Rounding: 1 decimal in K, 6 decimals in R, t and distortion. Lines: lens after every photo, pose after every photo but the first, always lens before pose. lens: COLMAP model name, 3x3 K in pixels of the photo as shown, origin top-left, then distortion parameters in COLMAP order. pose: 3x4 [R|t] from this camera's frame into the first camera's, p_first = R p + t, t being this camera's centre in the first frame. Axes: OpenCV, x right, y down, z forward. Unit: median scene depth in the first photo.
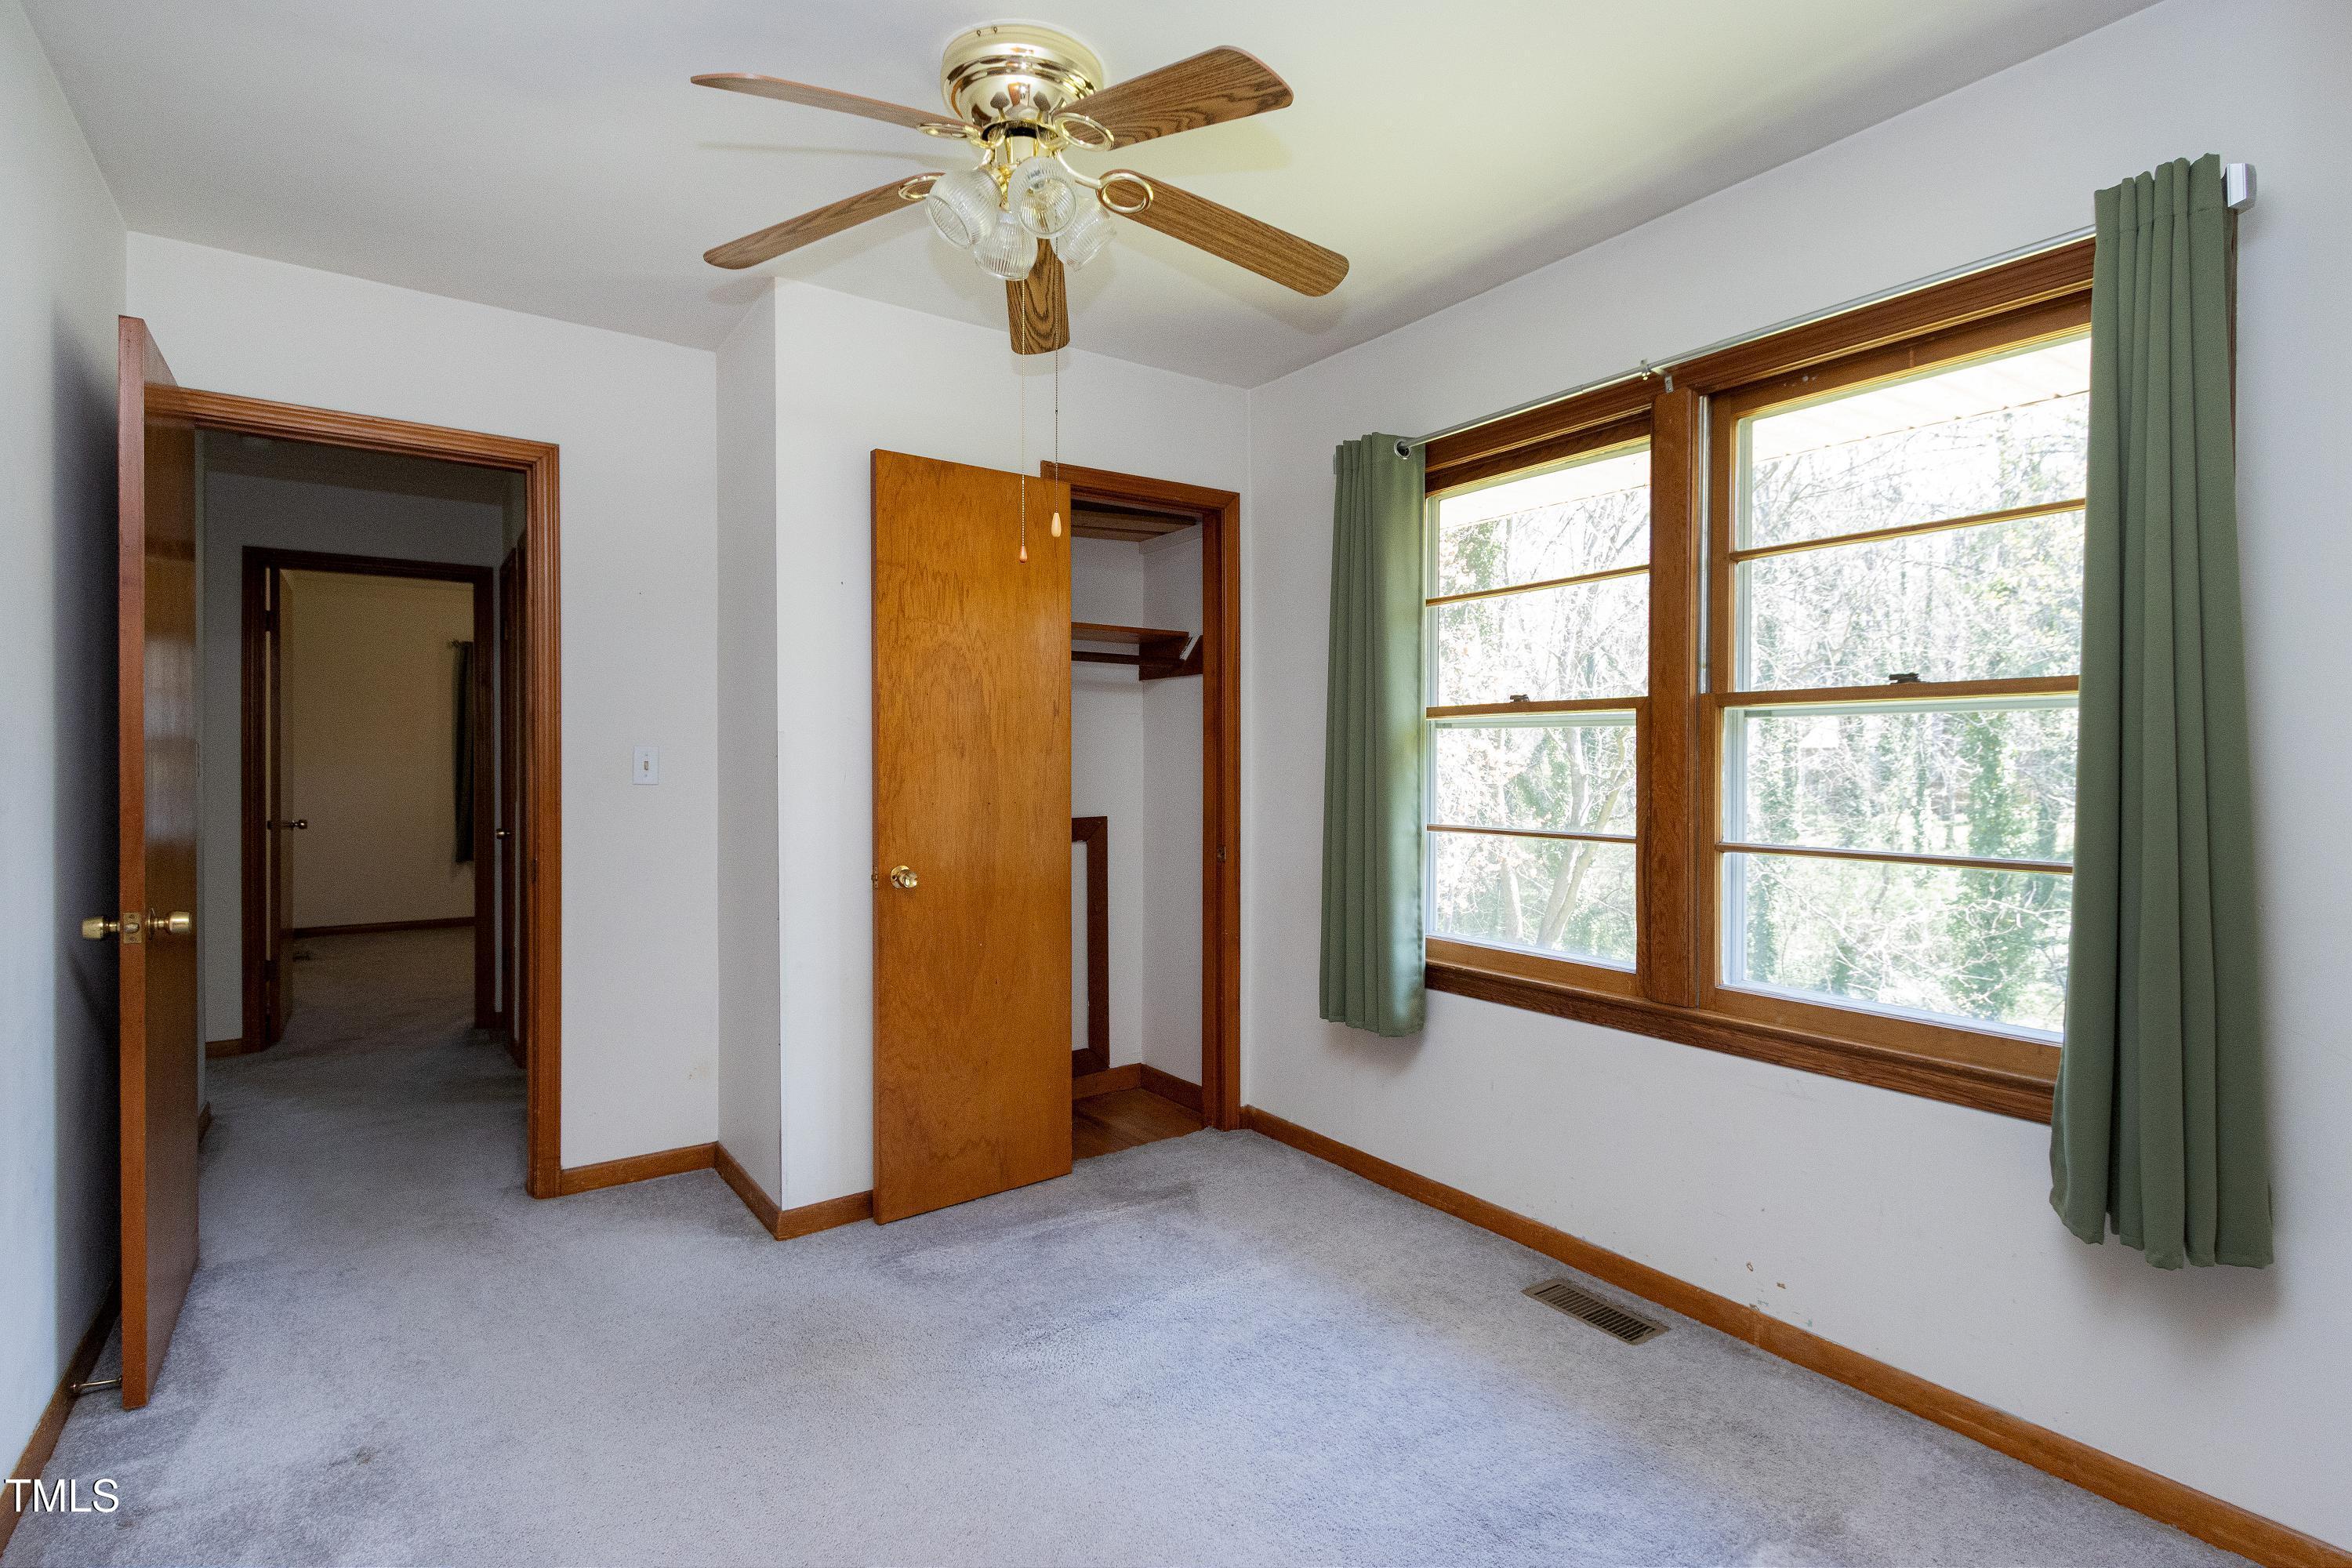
lens RADIAL K [[1126.5, 0, 1172.8], [0, 1126.5, 764.0], [0, 0, 1]] dist [0.001969, 0.000394]
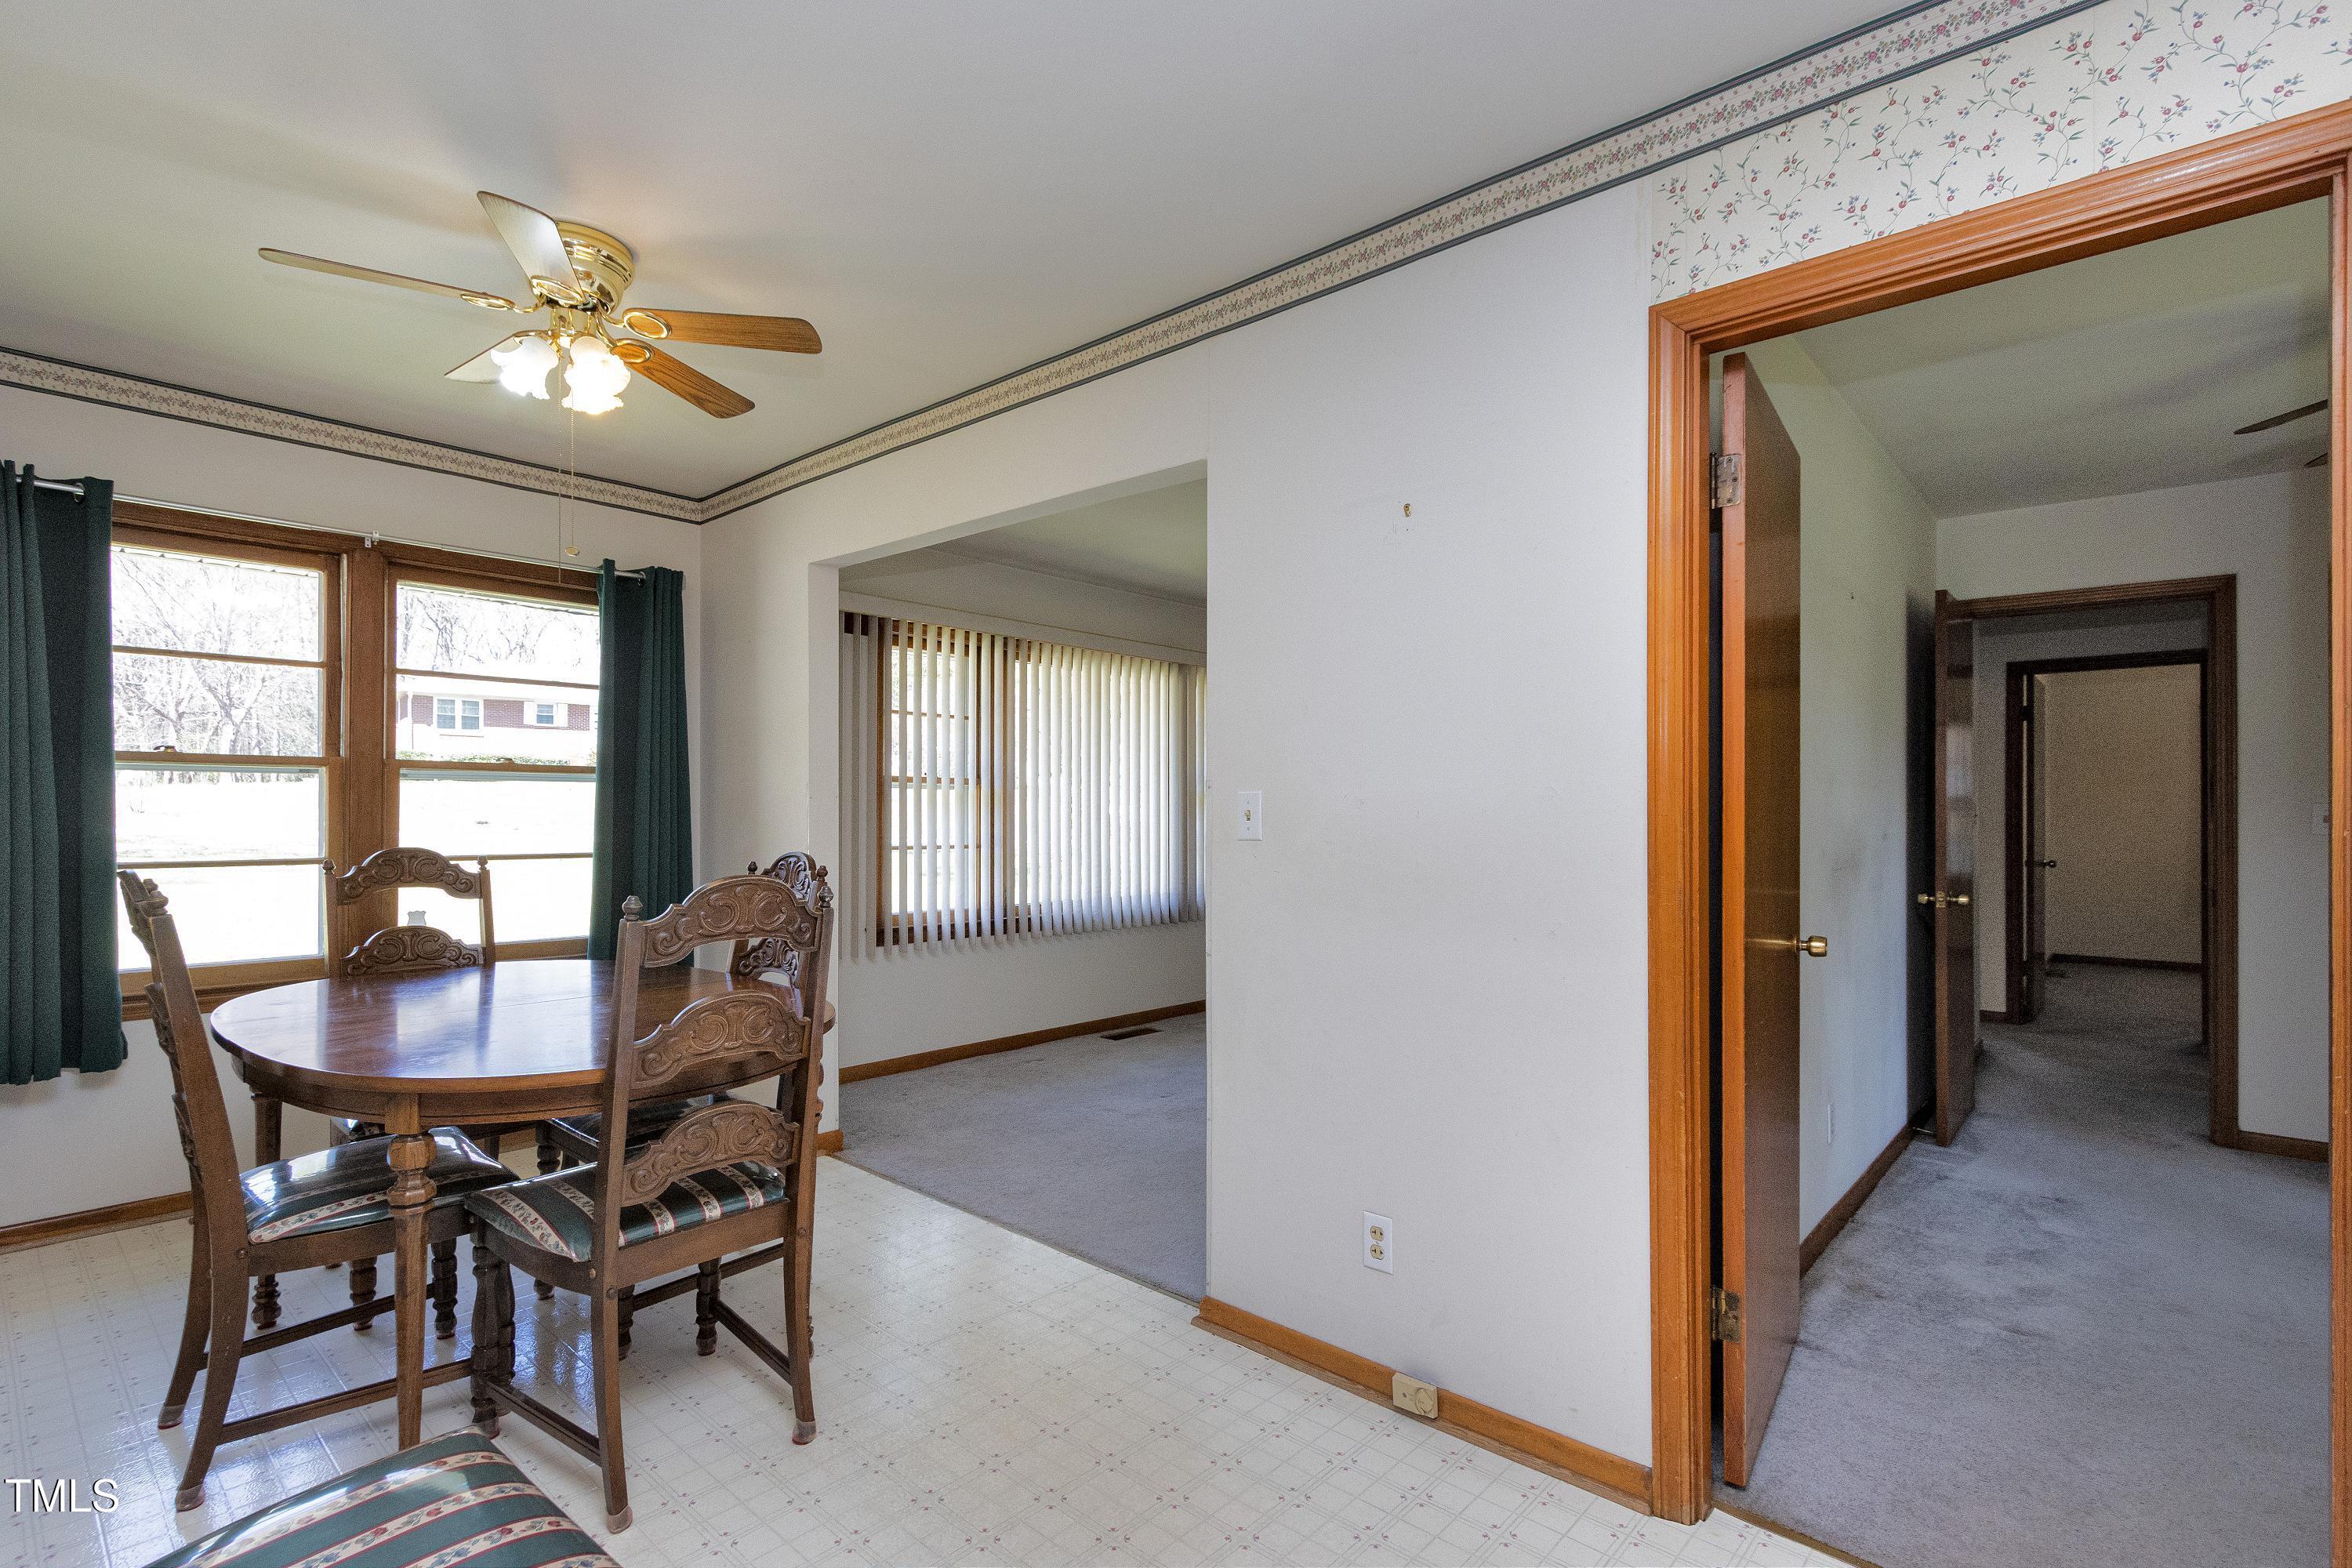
lens RADIAL K [[1101.1, 0, 1121.3], [0, 1101.1, 814.8], [0, 0, 1]] dist [0.001166, -0.000333]
pose [[0.193625, -0.001954, -0.981074, 0.458545], [-0.003216, 0.999991, -0.002626, 0.004028], [0.981070, 0.003663, 0.193617, -0.517076]]
